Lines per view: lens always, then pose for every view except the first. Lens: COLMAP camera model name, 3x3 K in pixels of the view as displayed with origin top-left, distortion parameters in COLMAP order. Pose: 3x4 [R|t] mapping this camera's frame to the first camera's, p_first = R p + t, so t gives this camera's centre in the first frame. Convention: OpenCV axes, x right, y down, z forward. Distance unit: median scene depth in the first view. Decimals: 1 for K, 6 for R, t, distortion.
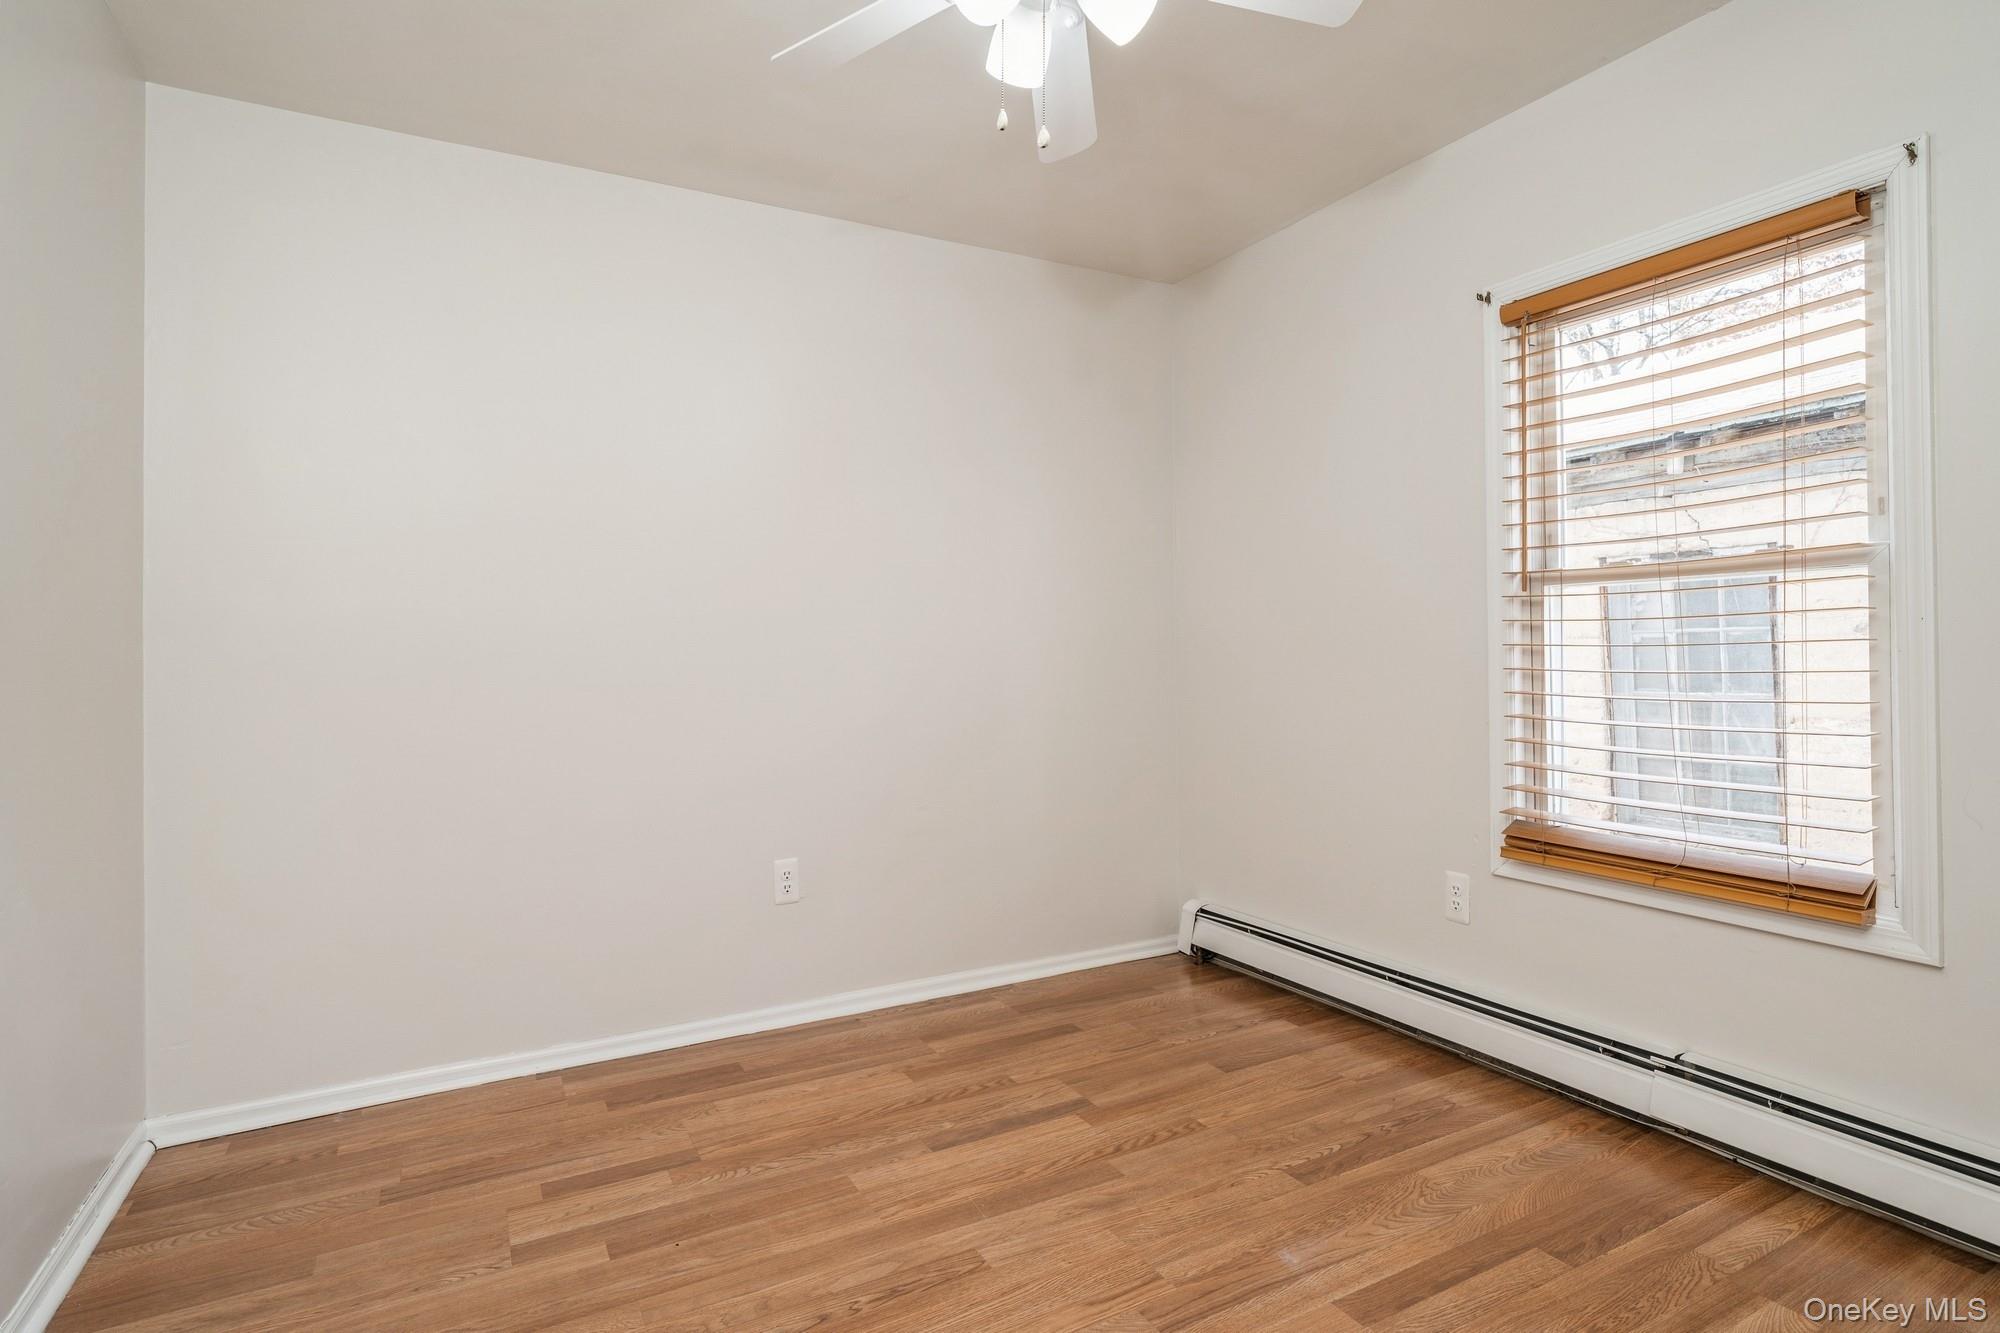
lens RADIAL K [[997.9, 0, 984.6], [0, 997.9, 678.2], [0, 0, 1]] dist [-0.010435, 0.001411]
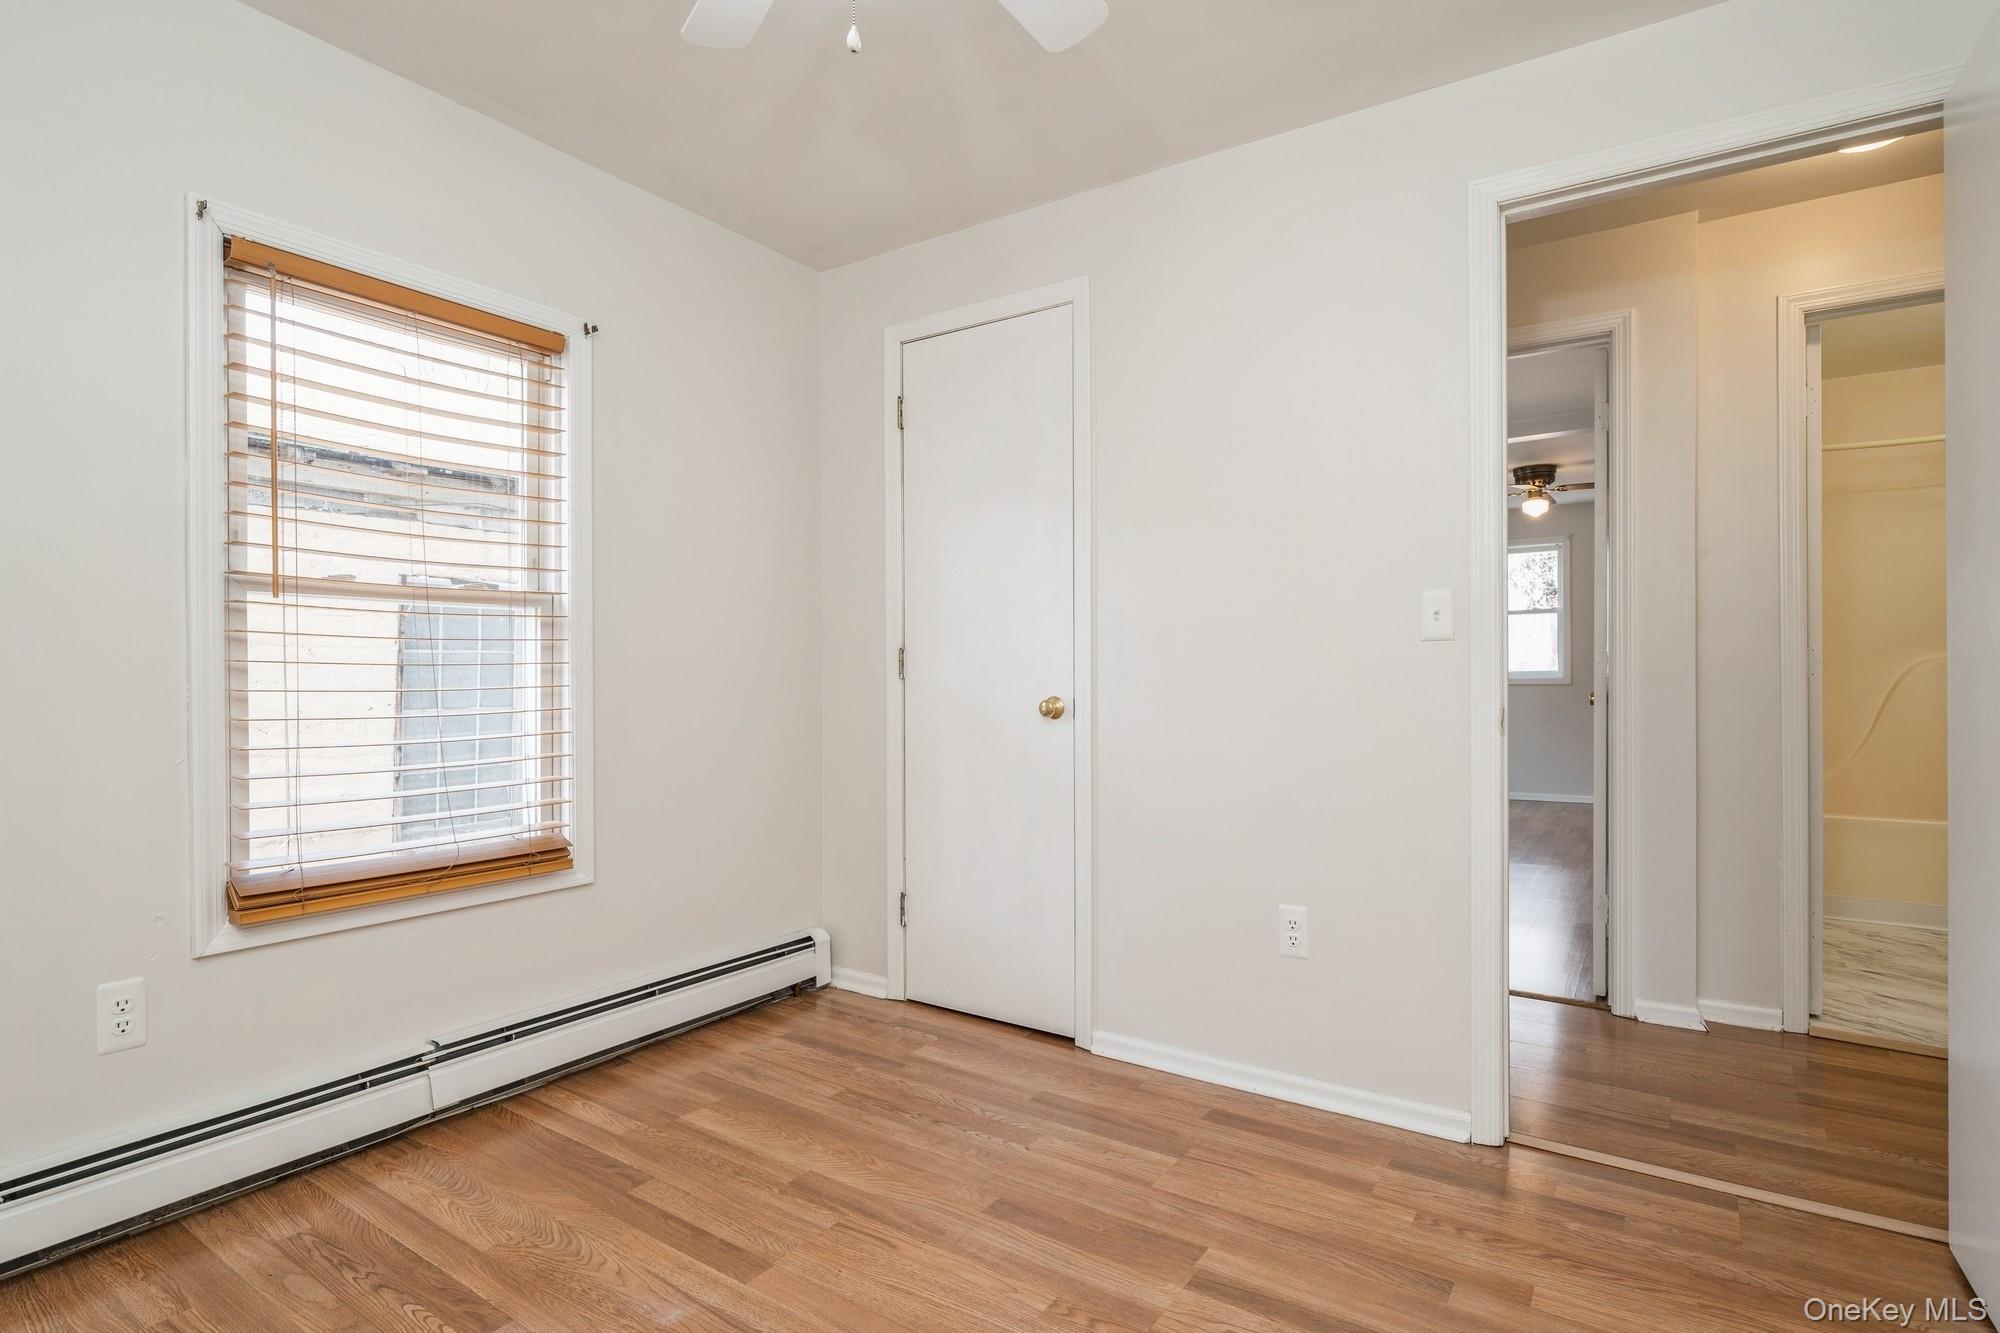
lens RADIAL K [[997.8, 0, 1003.3], [0, 997.8, 705.4], [0, 0, 1]] dist [-0.002735, 0.000267]
pose [[-0.466254, -0.022017, 0.884377, -0.548656], [0.020955, 0.999135, 0.035921, -0.015544], [-0.884403, 0.035280, -0.465389, 0.955615]]
